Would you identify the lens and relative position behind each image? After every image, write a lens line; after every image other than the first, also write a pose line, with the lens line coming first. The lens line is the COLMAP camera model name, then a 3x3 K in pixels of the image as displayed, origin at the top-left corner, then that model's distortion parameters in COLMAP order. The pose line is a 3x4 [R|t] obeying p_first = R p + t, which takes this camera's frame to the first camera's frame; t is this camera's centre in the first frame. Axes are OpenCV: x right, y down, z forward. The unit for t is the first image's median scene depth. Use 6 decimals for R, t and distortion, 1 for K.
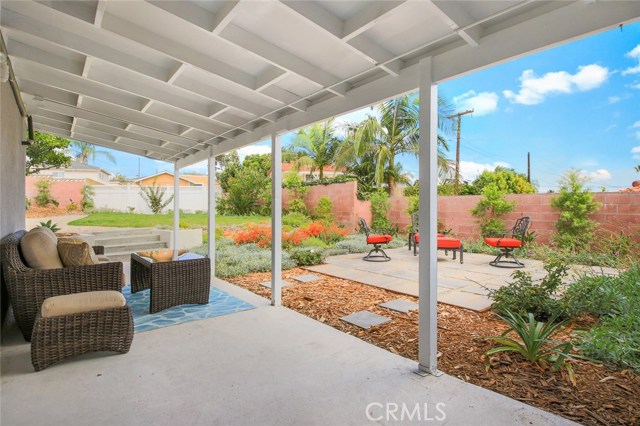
lens RADIAL K [[295.8, 0, 320.1], [0, 295.8, 197.4], [0, 0, 1]] dist [0.000811, -0.023385]
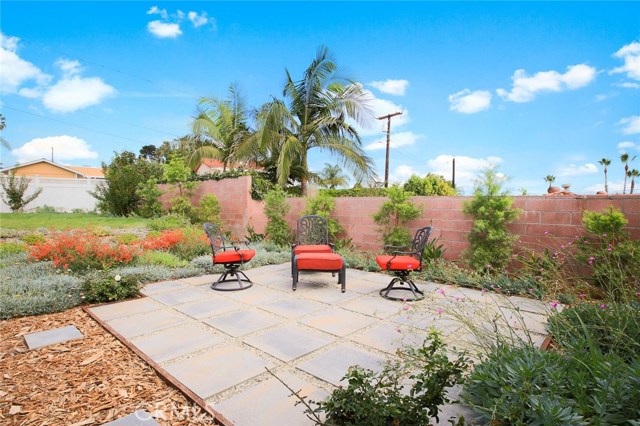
lens RADIAL K [[295.8, 0, 320.1], [0, 295.8, 197.4], [0, 0, 1]] dist [0.000811, -0.023385]
pose [[0.982042, 0.026027, 0.186857, 0.154376], [-0.025322, 0.999660, -0.006159, 0.002653], [-0.186954, 0.001317, 0.982368, 0.173374]]
